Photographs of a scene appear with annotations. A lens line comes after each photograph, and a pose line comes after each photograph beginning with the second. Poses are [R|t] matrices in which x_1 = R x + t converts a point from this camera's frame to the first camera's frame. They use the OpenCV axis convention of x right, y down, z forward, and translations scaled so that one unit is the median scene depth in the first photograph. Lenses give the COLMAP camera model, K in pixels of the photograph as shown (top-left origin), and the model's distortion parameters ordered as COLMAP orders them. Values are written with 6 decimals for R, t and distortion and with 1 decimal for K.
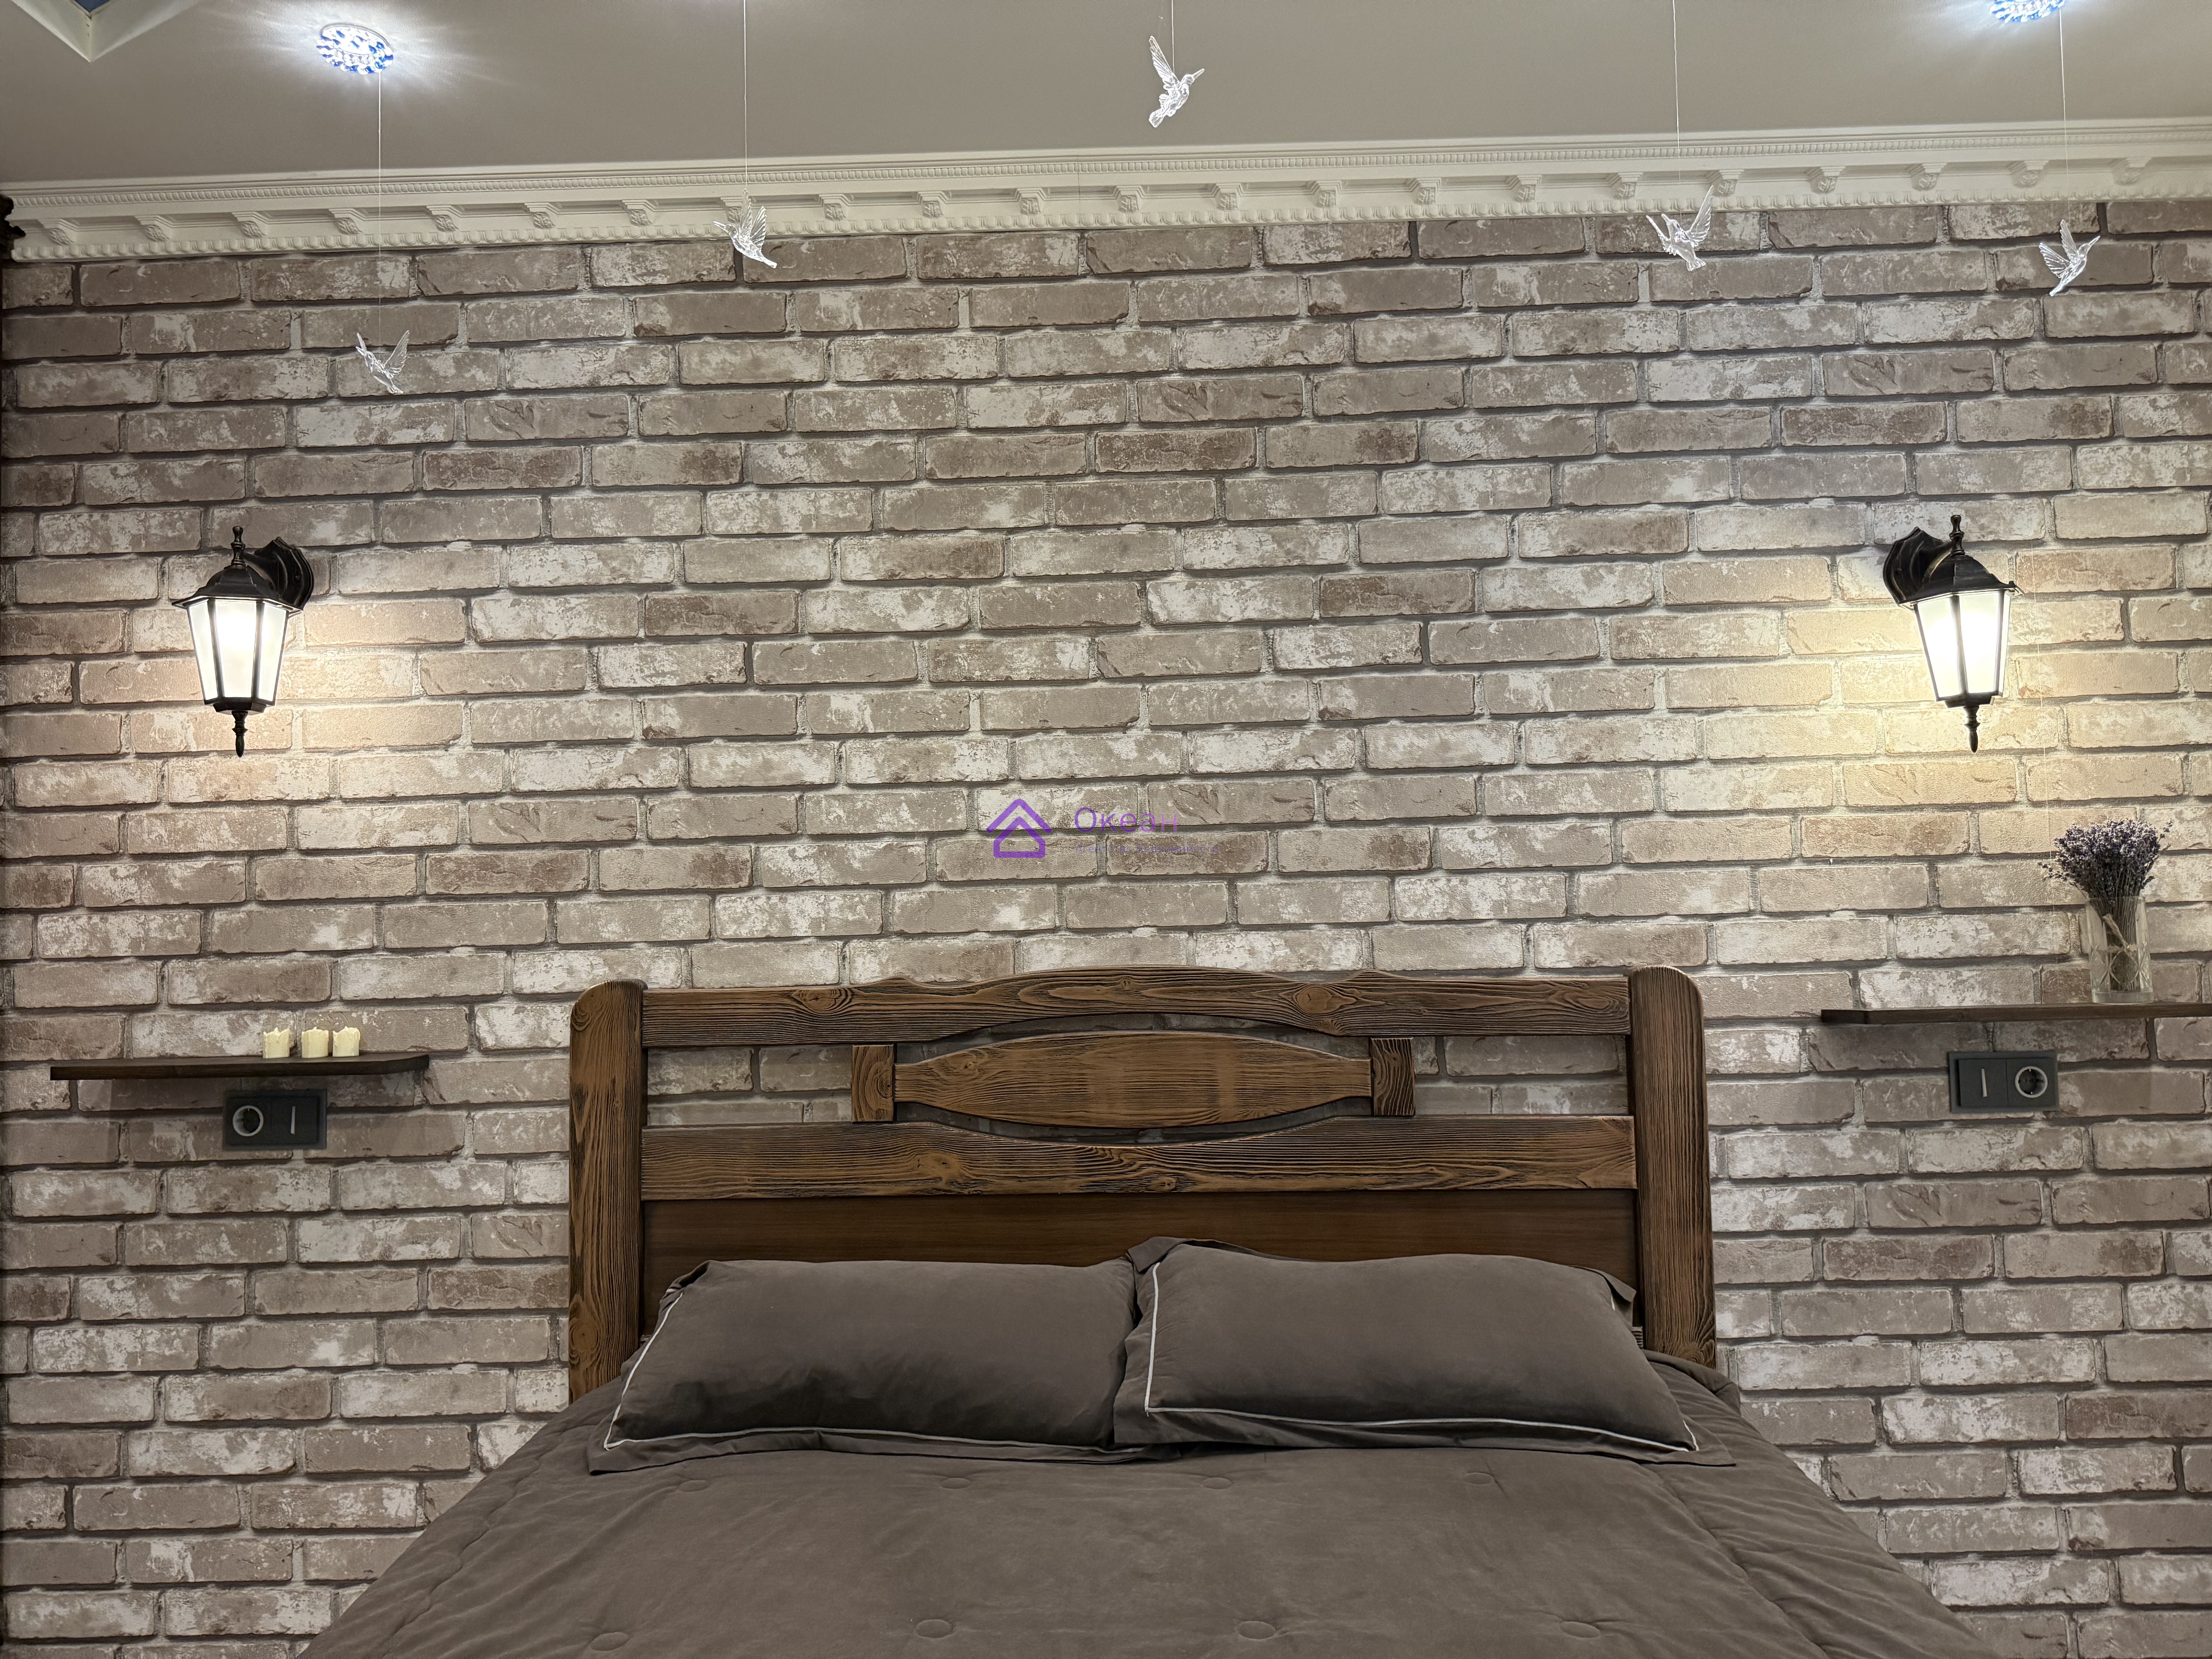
lens RADIAL K [[1558.5, 0, 1105.9], [0, 1558.5, 839.9], [0, 0, 1]] dist [0.055274, -0.063559]
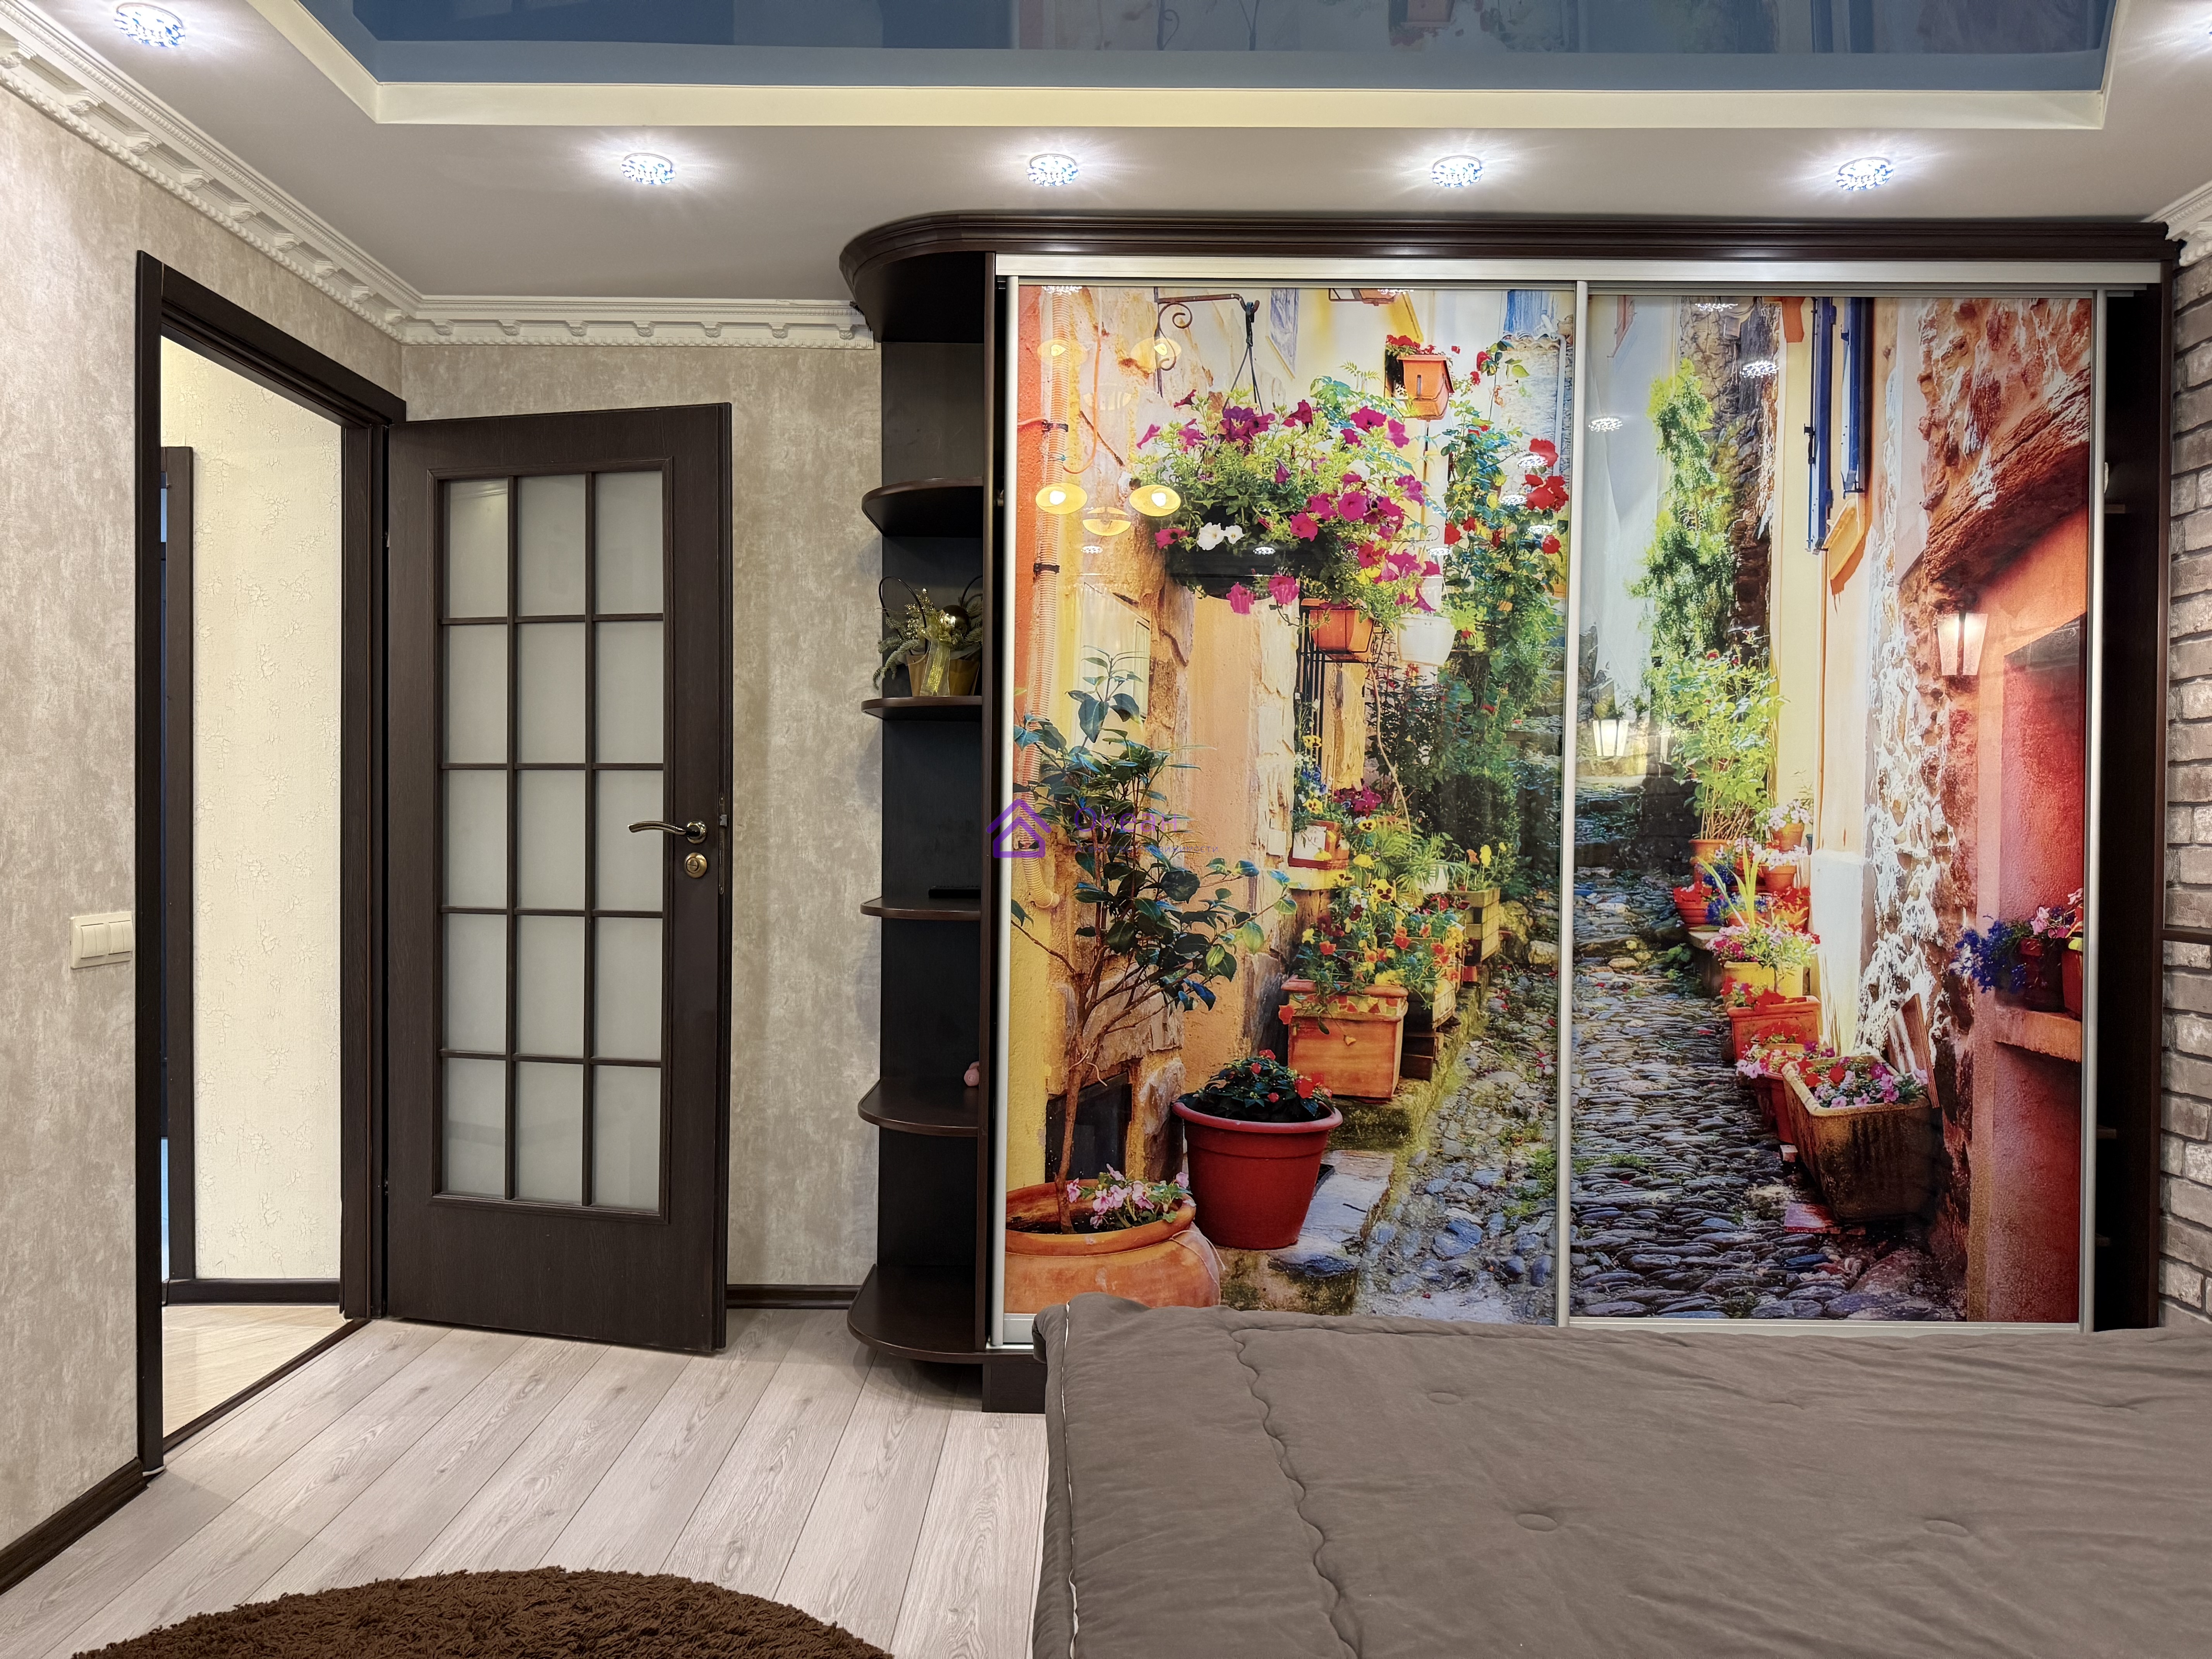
lens RADIAL K [[1558.5, 0, 1094.7], [0, 1558.5, 838.2], [0, 0, 1]] dist [0.055274, -0.063559]
pose [[0.024886, 0.032249, -0.999170, 0.527226], [0.033612, 0.998887, 0.033078, 0.002682], [0.999125, -0.034407, 0.023774, 0.125034]]
